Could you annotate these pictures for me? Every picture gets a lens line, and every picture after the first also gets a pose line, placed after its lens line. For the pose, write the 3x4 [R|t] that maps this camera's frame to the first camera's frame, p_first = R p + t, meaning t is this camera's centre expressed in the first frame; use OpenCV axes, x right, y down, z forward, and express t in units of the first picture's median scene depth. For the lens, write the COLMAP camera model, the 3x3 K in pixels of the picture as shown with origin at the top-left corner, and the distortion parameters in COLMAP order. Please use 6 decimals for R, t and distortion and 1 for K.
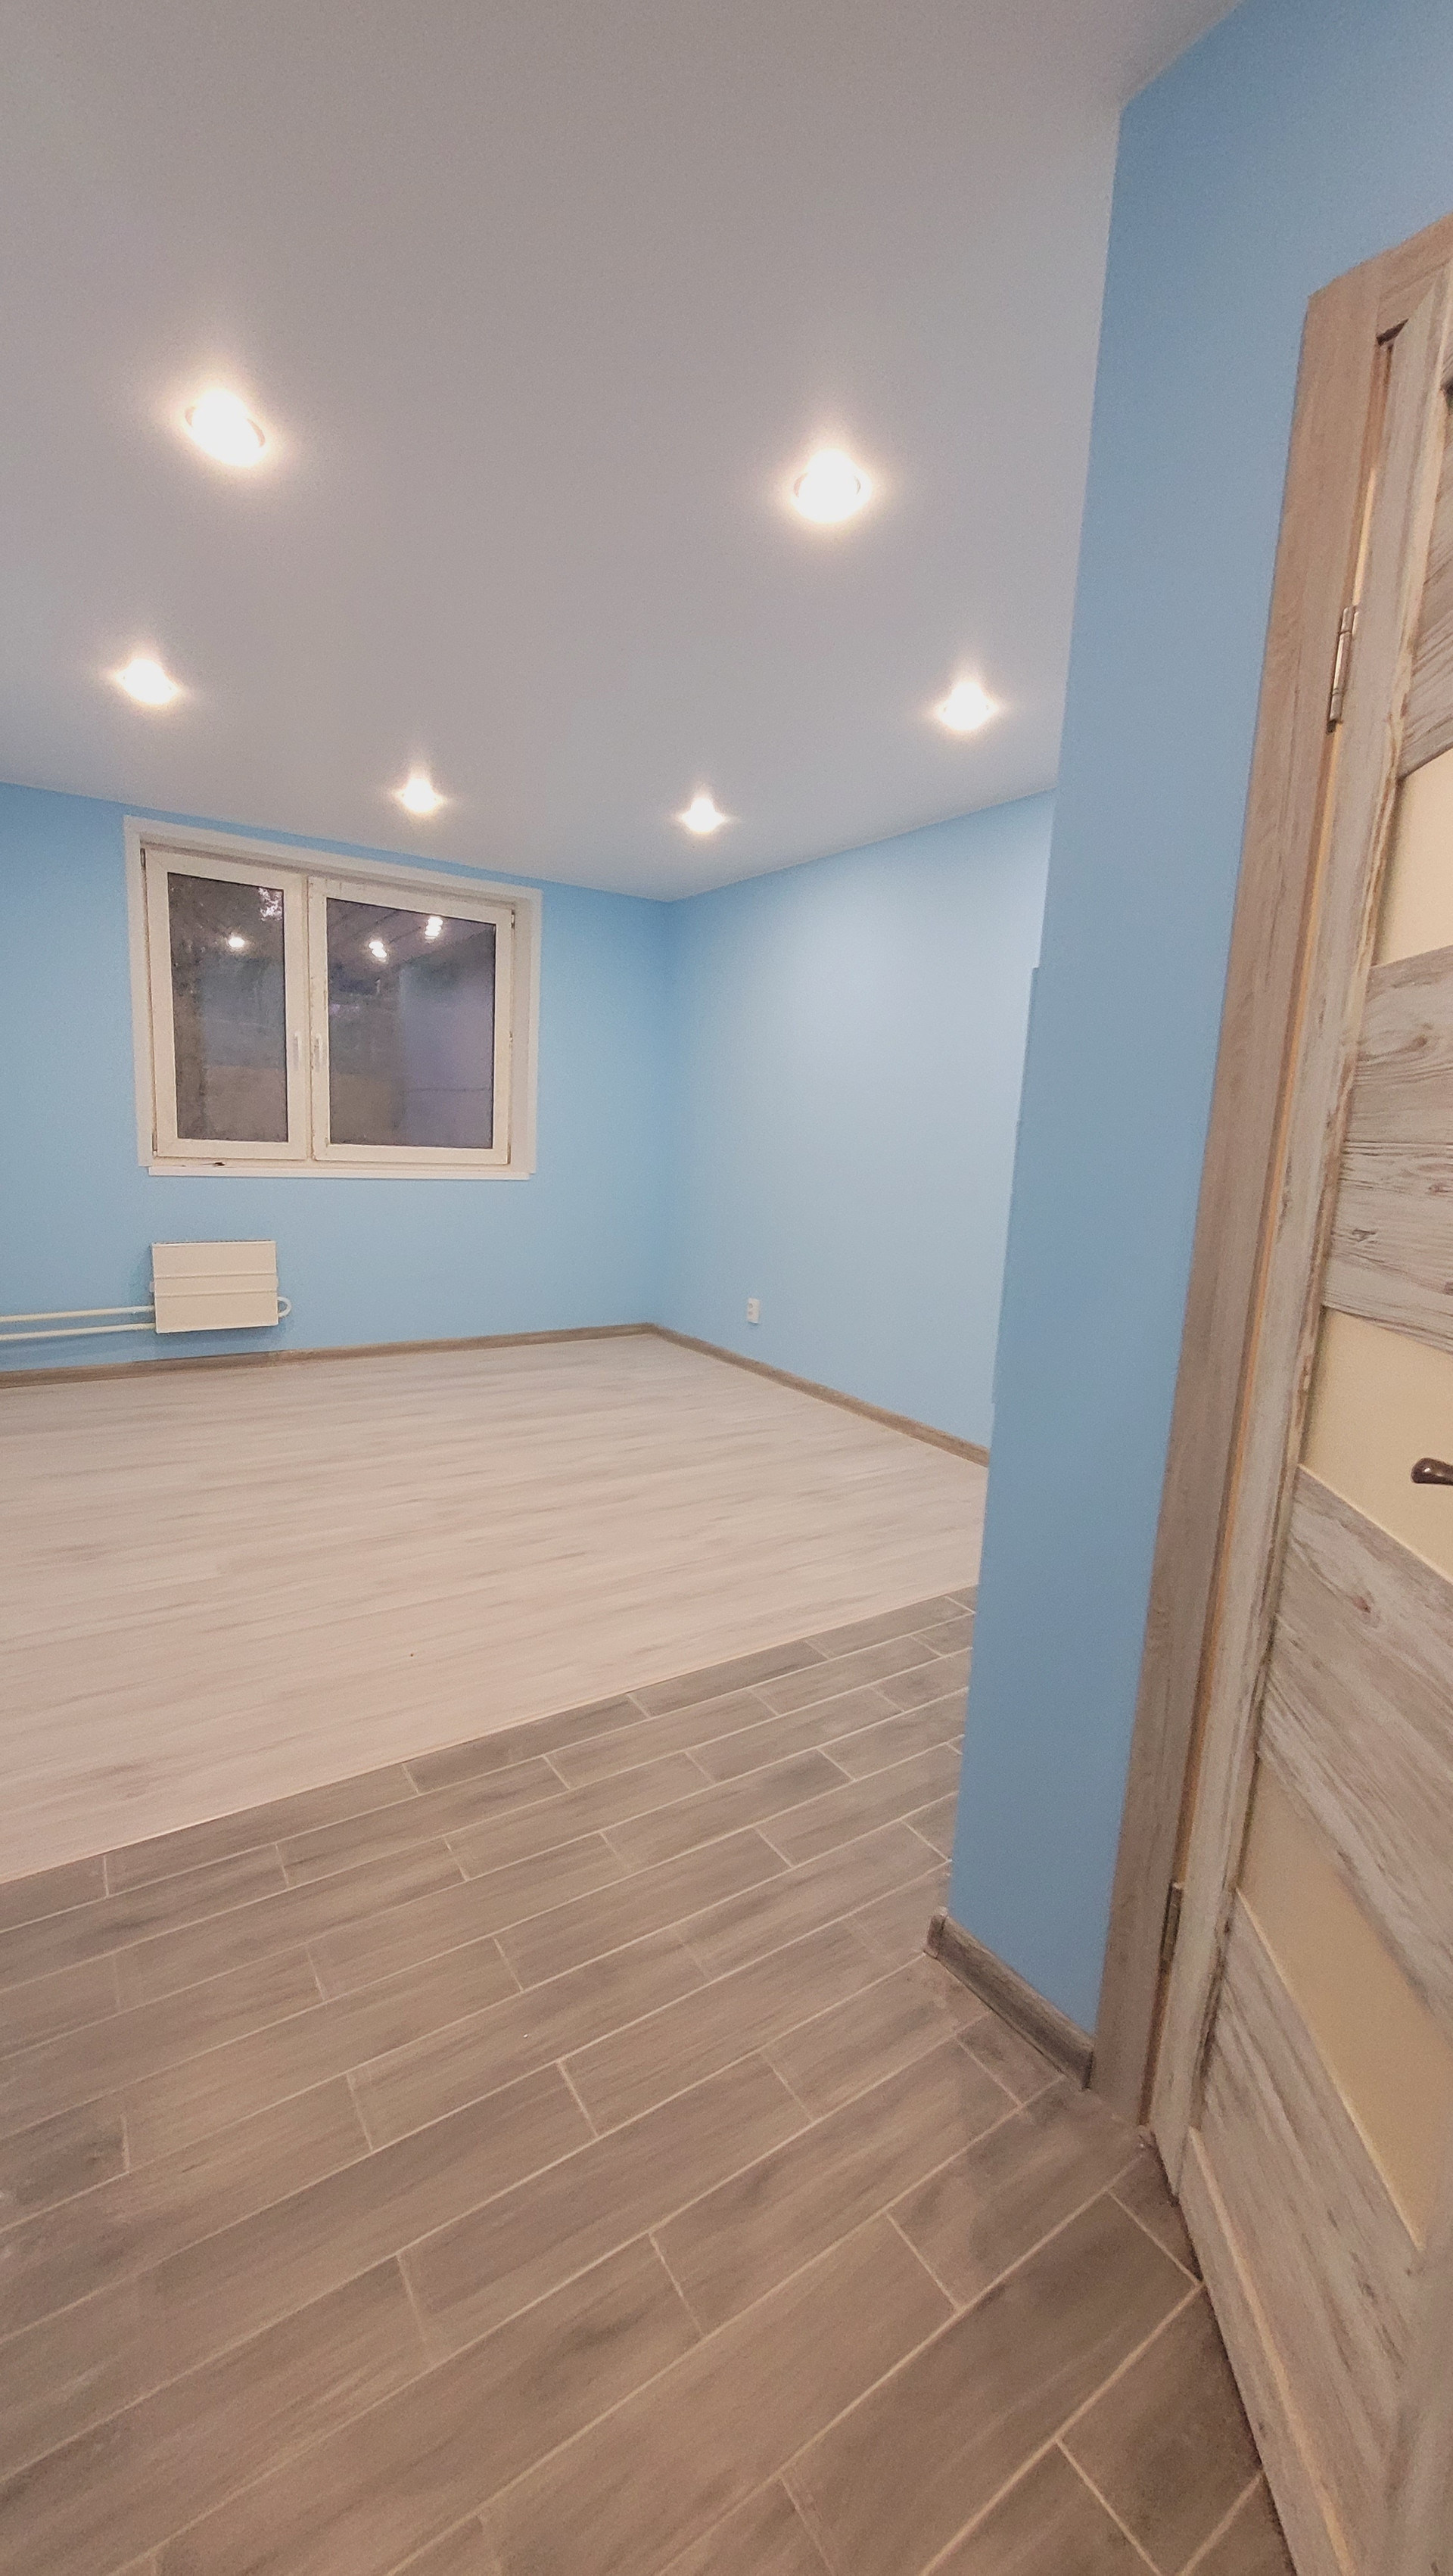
lens RADIAL K [[1018.7, 0, 727.5], [0, 1018.7, 1295.9], [0, 0, 1]] dist [-0.001597, -0.000395]
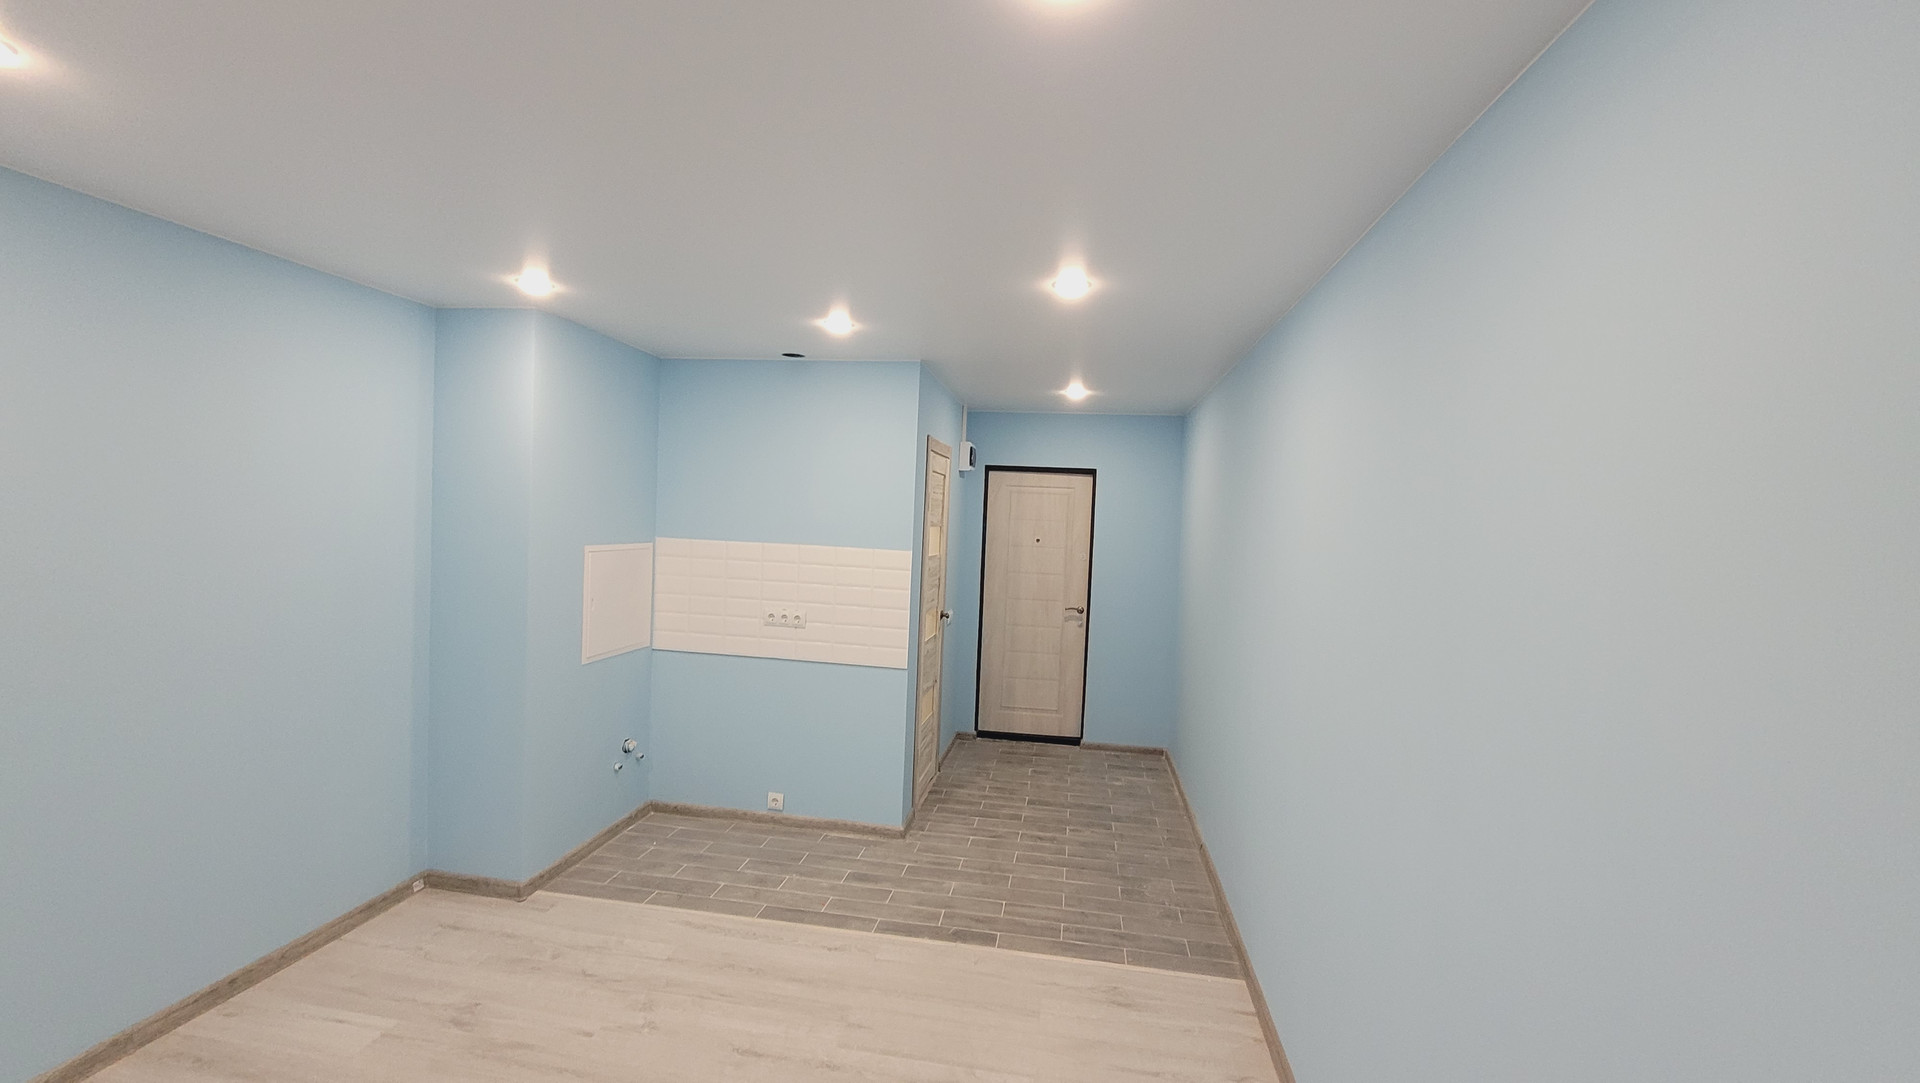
lens RADIAL K [[759.3, 0, 960.0], [0, 759.3, 541.5], [0, 0, 1]] dist [-0.001597, -0.000395]
pose [[-0.738868, -0.106842, 0.665326, -0.468784], [0.036620, 0.979525, 0.197965, -0.249567], [-0.672855, 0.170634, -0.719827, 0.796732]]
